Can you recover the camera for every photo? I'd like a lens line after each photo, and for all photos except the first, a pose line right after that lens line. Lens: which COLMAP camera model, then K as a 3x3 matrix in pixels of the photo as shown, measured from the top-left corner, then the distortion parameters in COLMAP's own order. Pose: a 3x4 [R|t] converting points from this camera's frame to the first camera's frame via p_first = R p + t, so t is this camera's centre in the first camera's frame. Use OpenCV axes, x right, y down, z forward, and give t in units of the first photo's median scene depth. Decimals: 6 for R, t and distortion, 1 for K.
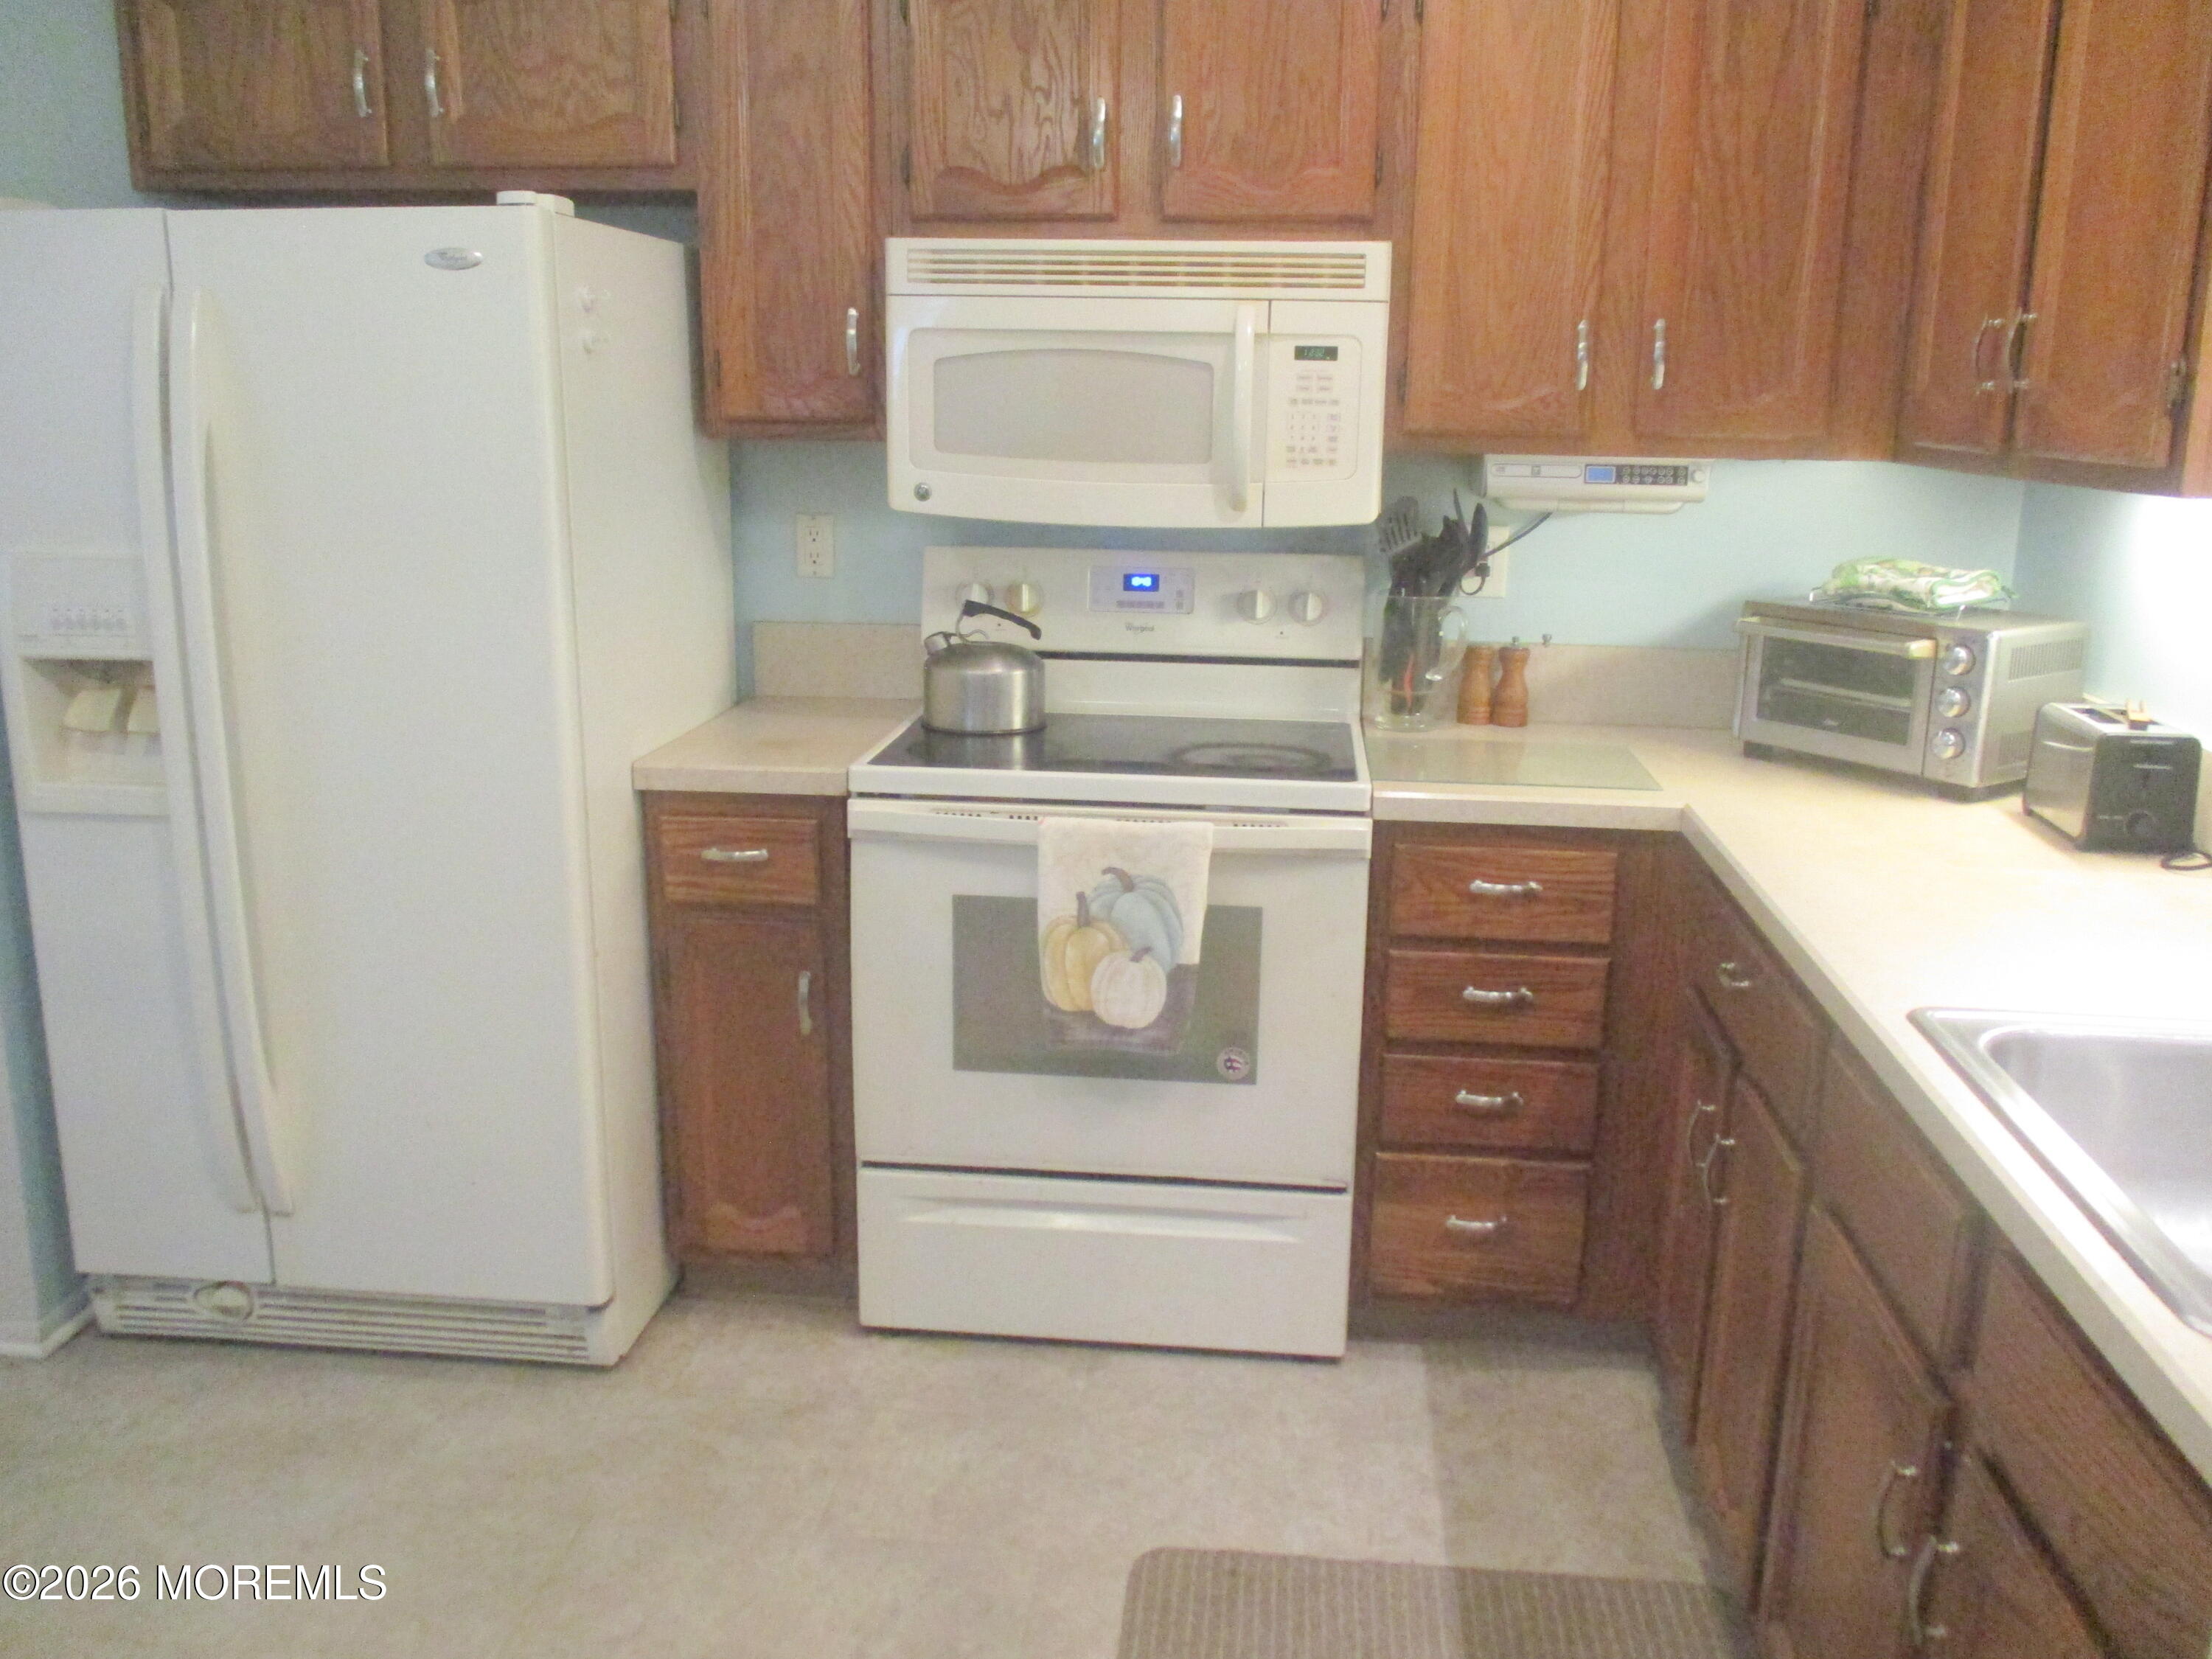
lens RADIAL K [[1835.1, 0, 1115.3], [0, 1835.1, 831.4], [0, 0, 1]] dist [-0.041441, 0.022943]
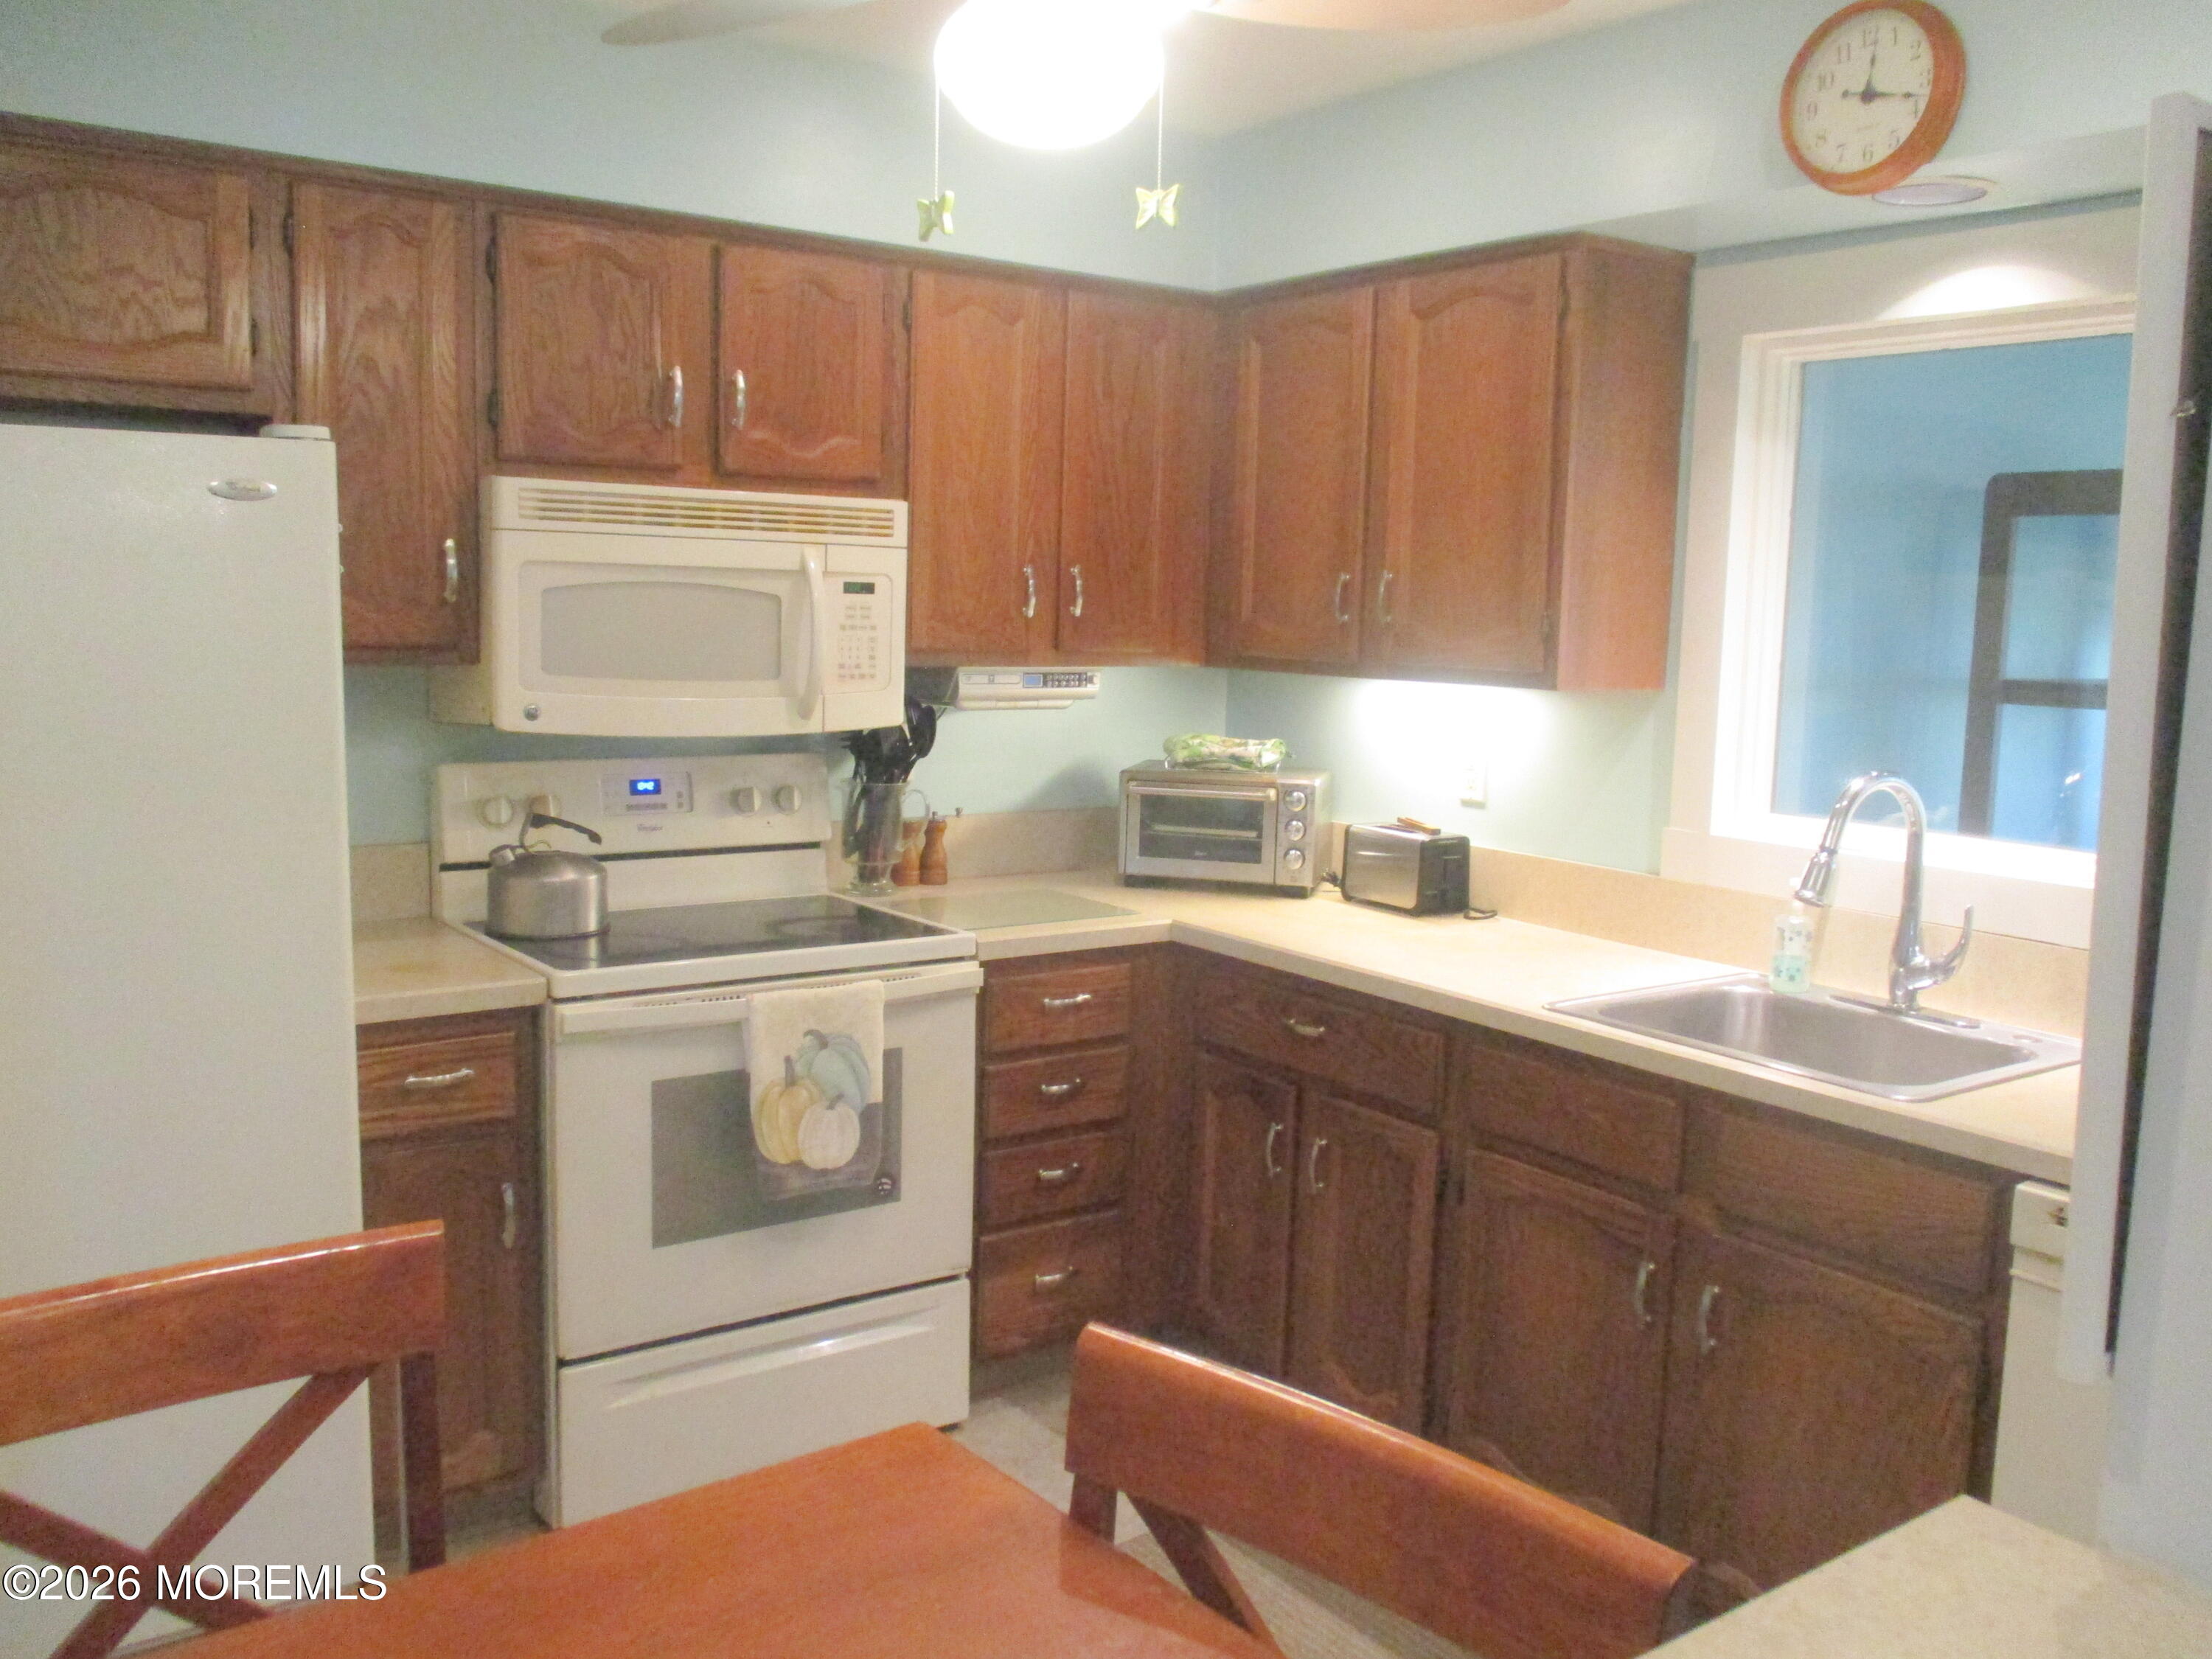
lens RADIAL K [[1835.1, 0, 1106.7], [0, 1835.1, 825.9], [0, 0, 1]] dist [-0.041441, 0.022943]
pose [[0.747149, -0.075095, 0.660401, -0.576195], [0.143038, 0.988482, -0.049425, -0.021948], [-0.649083, 0.131391, 0.749285, 0.004716]]
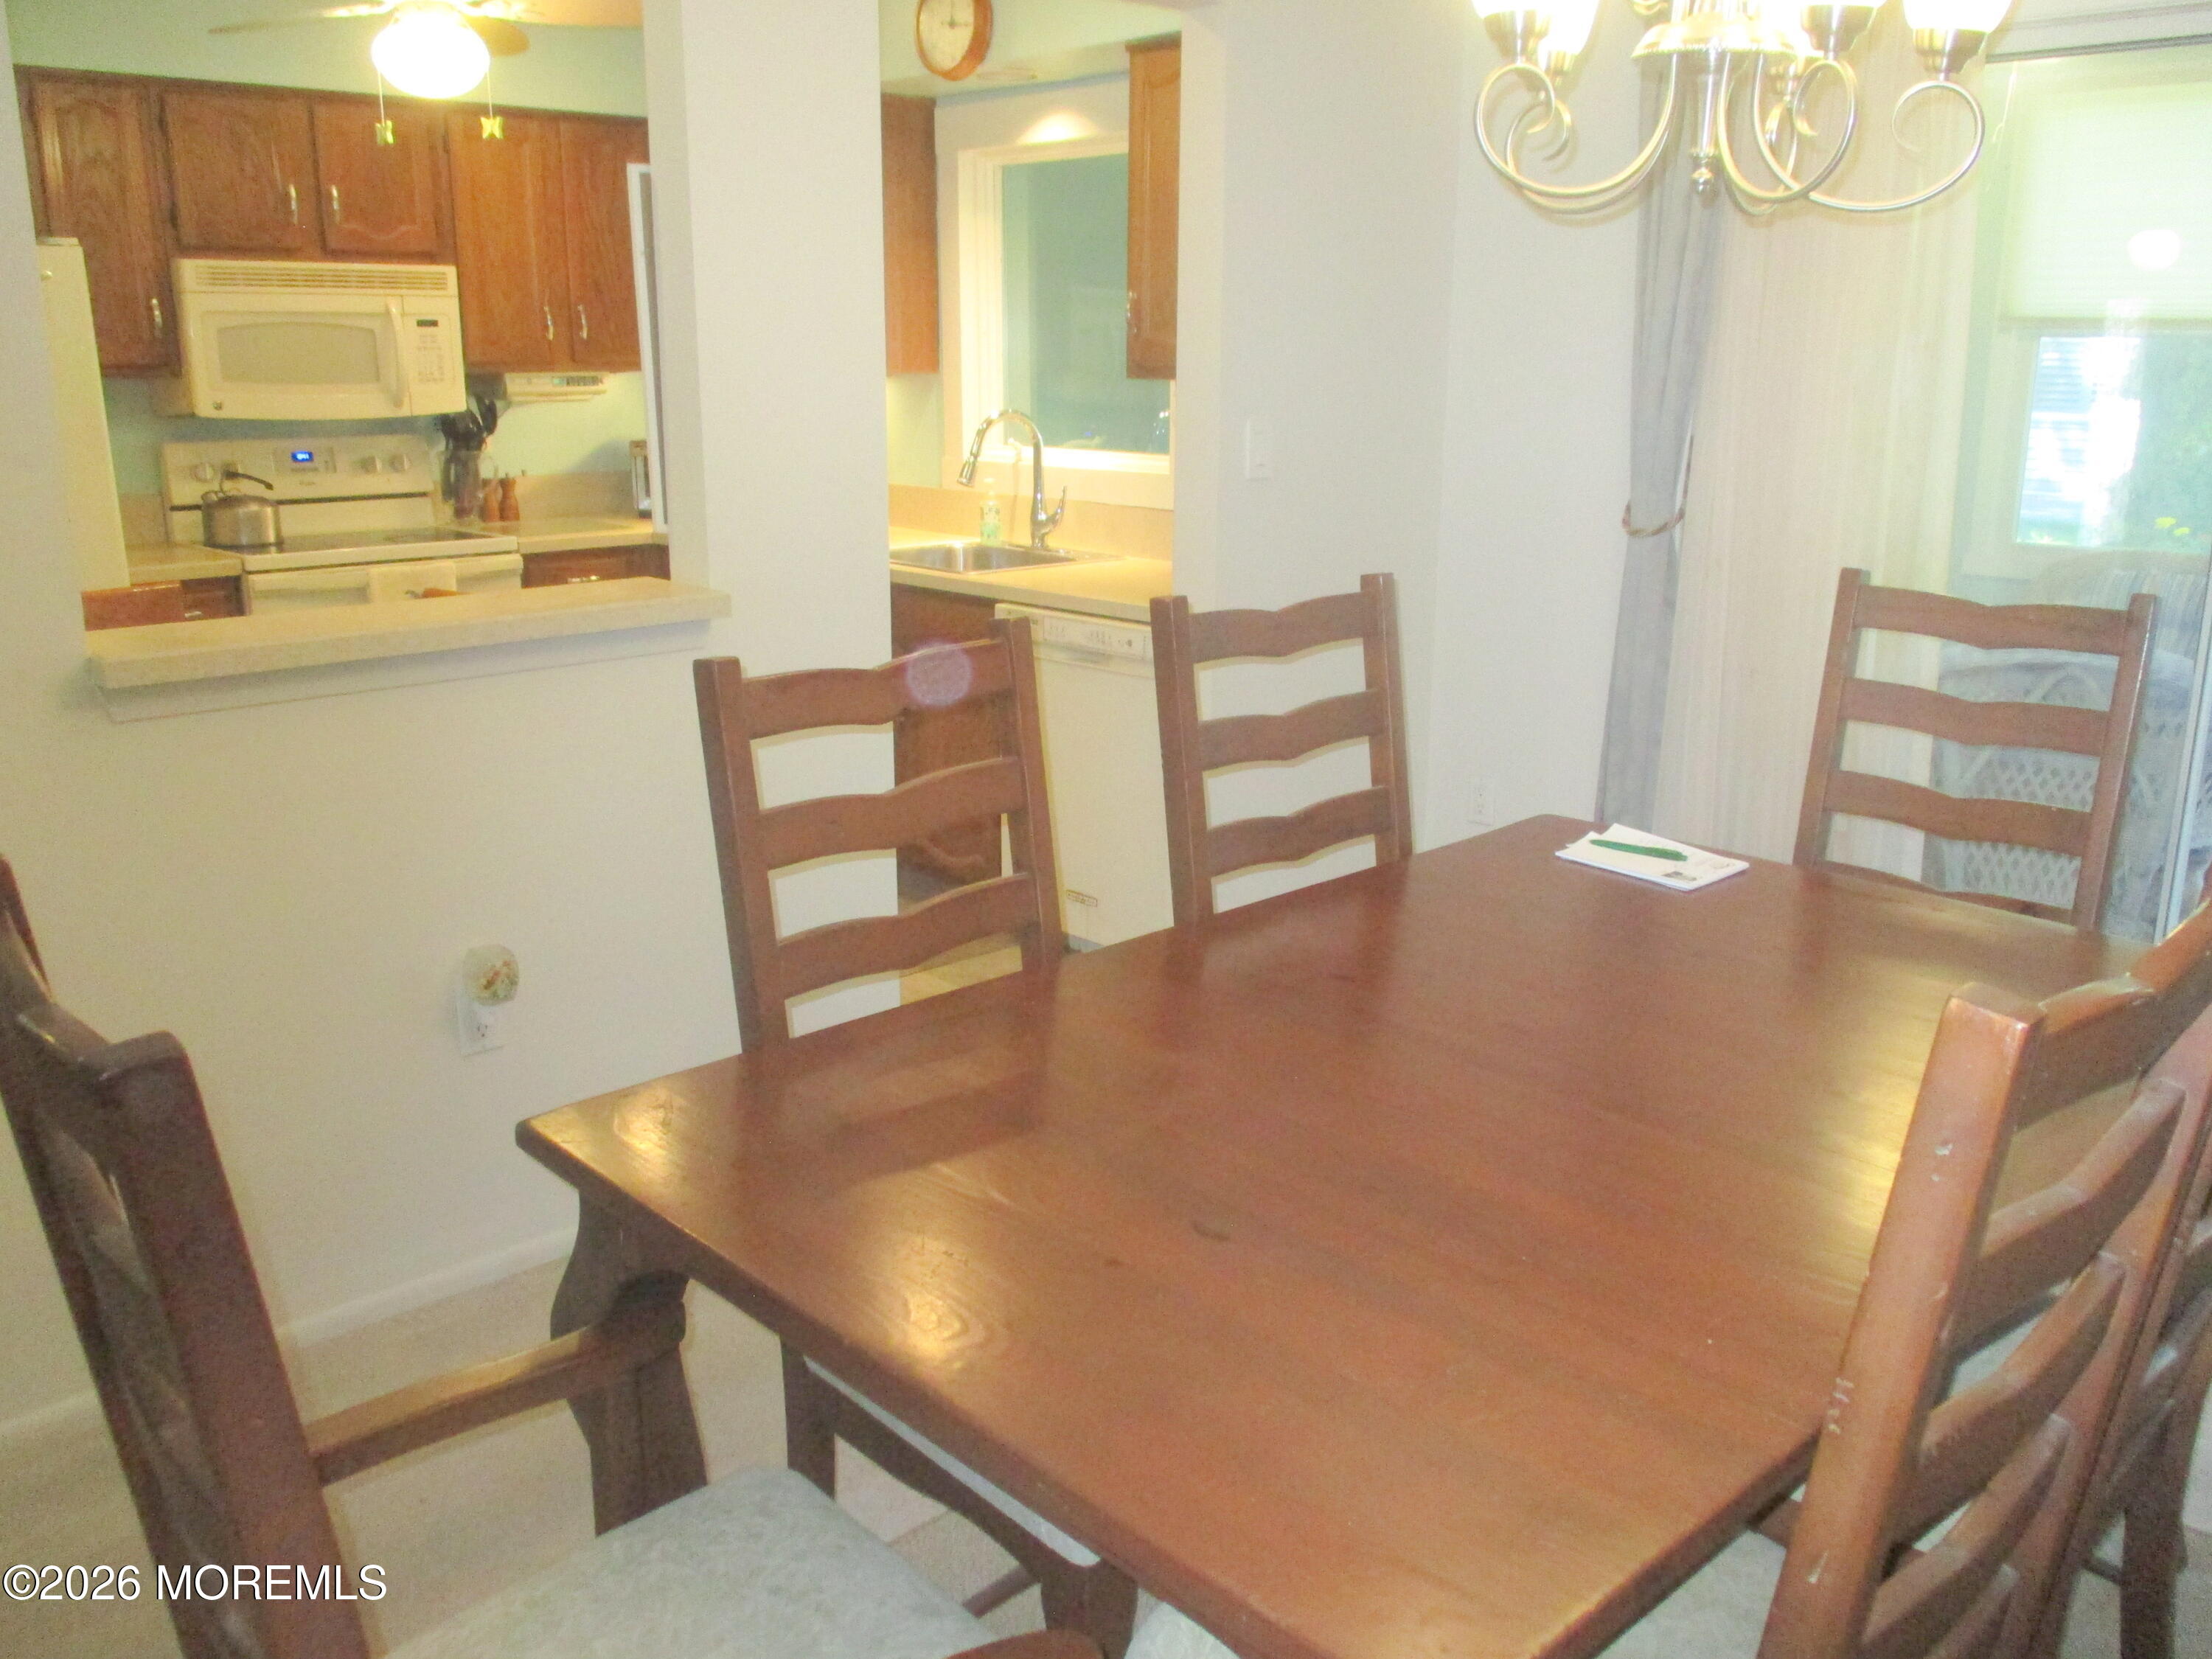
lens RADIAL K [[1835.1, 0, 1126.7], [0, 1835.1, 826.0], [0, 0, 1]] dist [-0.041441, 0.022943]
pose [[0.651494, -0.205796, 0.730207, -0.913481], [0.188507, 0.976231, 0.106947, 0.188926], [-0.734861, 0.067973, 0.674803, -0.795837]]
